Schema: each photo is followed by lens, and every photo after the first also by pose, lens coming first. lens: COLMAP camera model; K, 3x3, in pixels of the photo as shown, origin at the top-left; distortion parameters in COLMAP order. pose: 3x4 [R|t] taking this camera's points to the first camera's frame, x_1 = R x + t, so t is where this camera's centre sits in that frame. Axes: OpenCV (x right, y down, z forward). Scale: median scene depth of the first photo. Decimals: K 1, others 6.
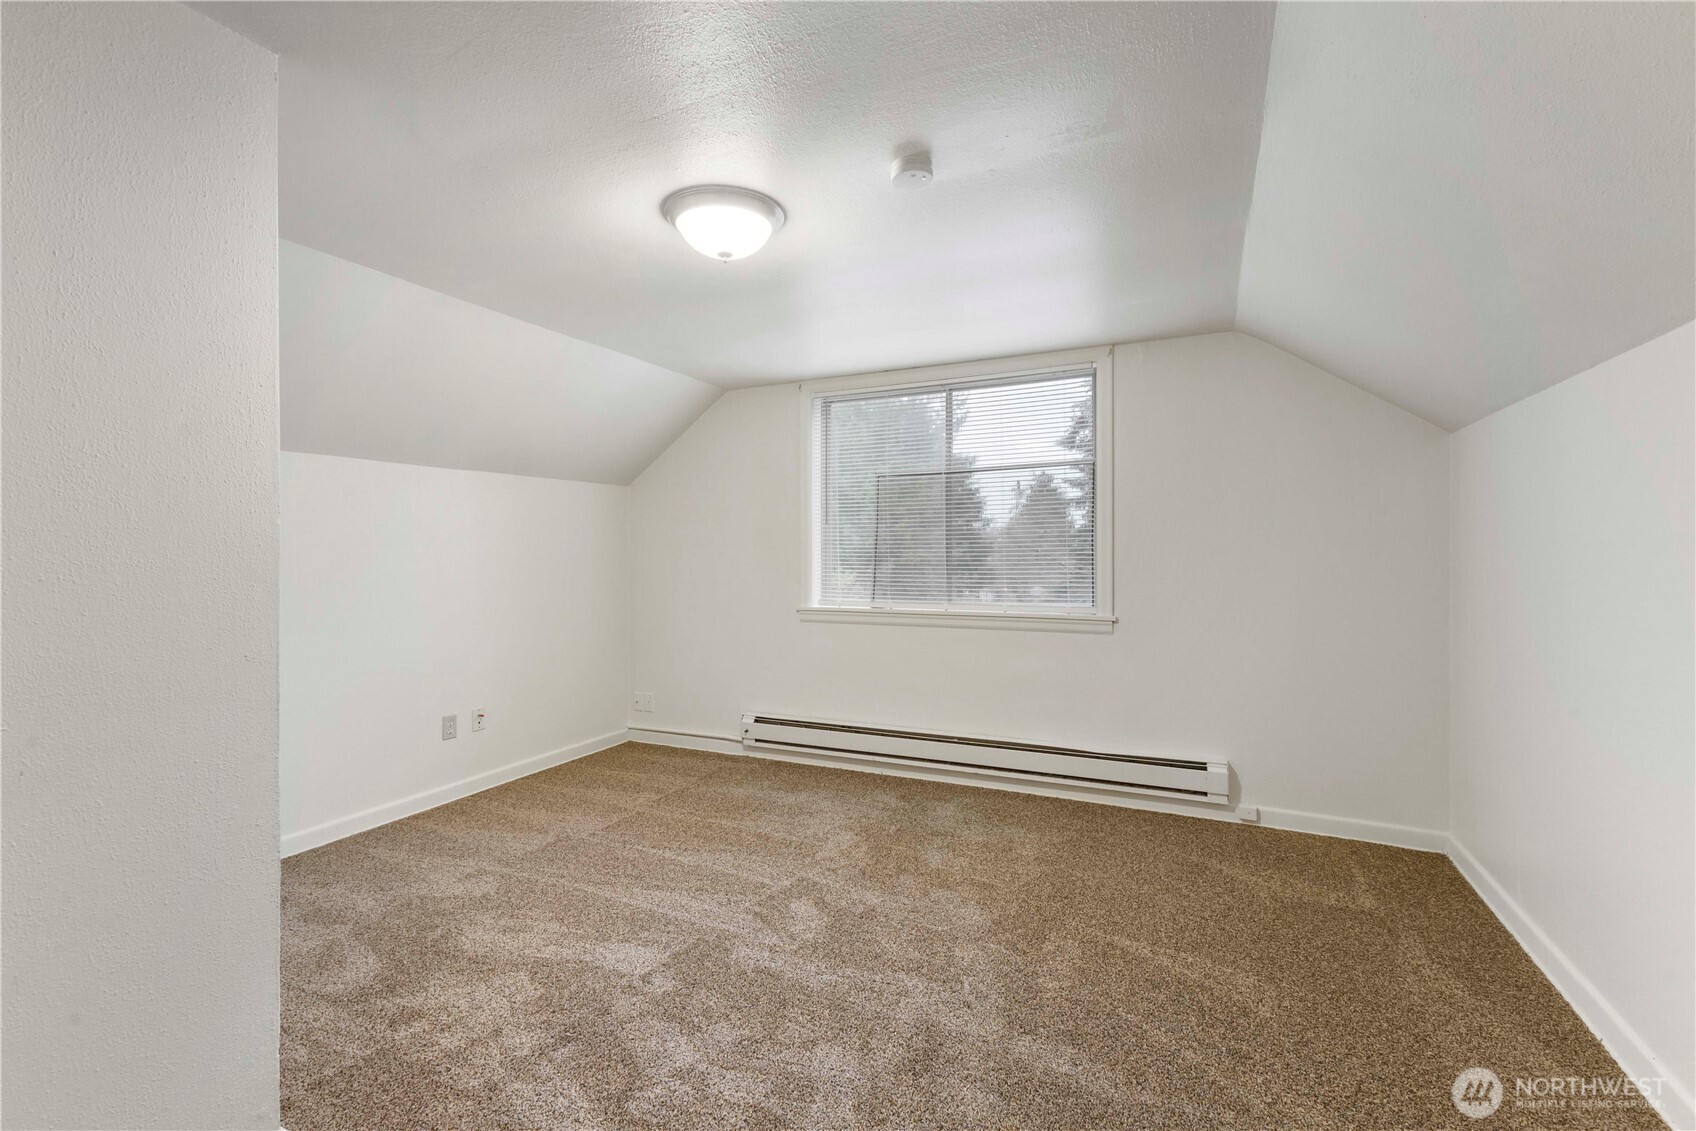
lens RADIAL K [[742.3, 0, 851.4], [0, 742.3, 561.8], [0, 0, 1]] dist [0.015478, -0.004747]
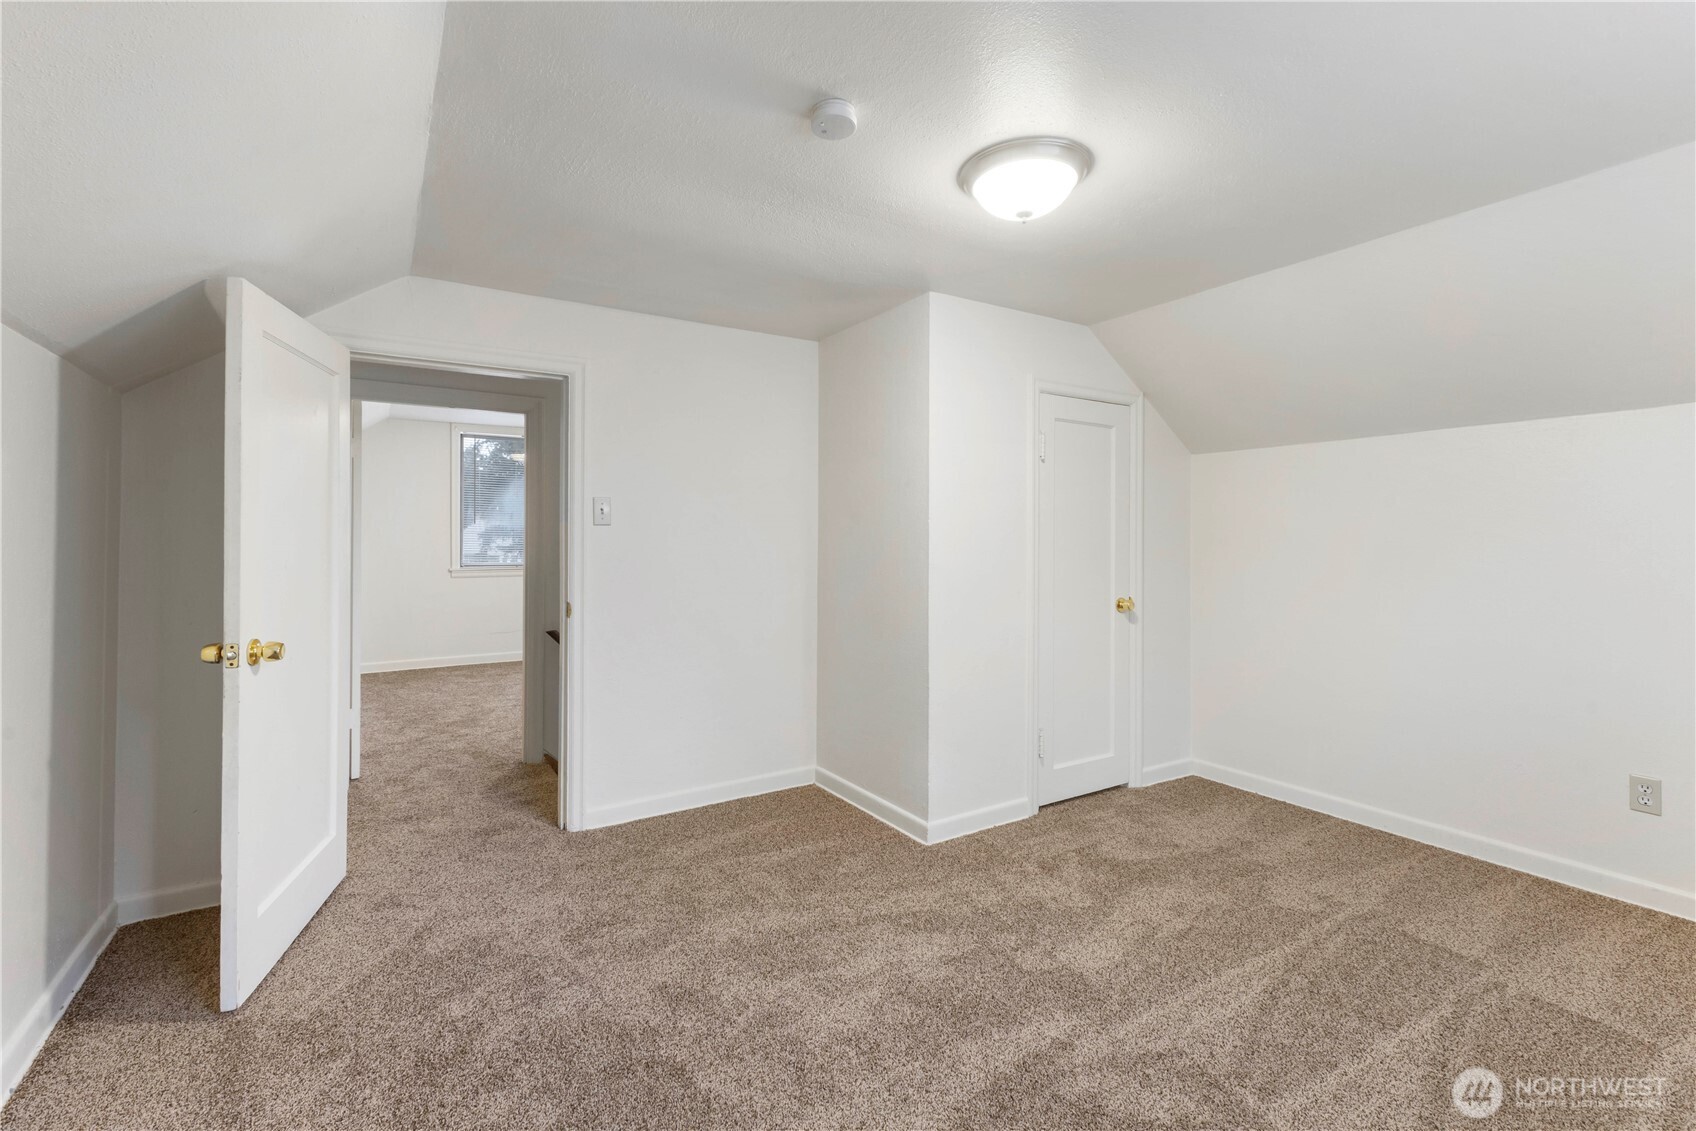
lens RADIAL K [[742.3, 0, 851.4], [0, 742.3, 561.8], [0, 0, 1]] dist [0.015478, -0.004747]
pose [[-0.536399, 0.029134, -0.843462, 0.583274], [-0.009303, 0.999139, 0.040427, -0.014072], [0.843913, 0.029532, -0.535666, 1.075779]]
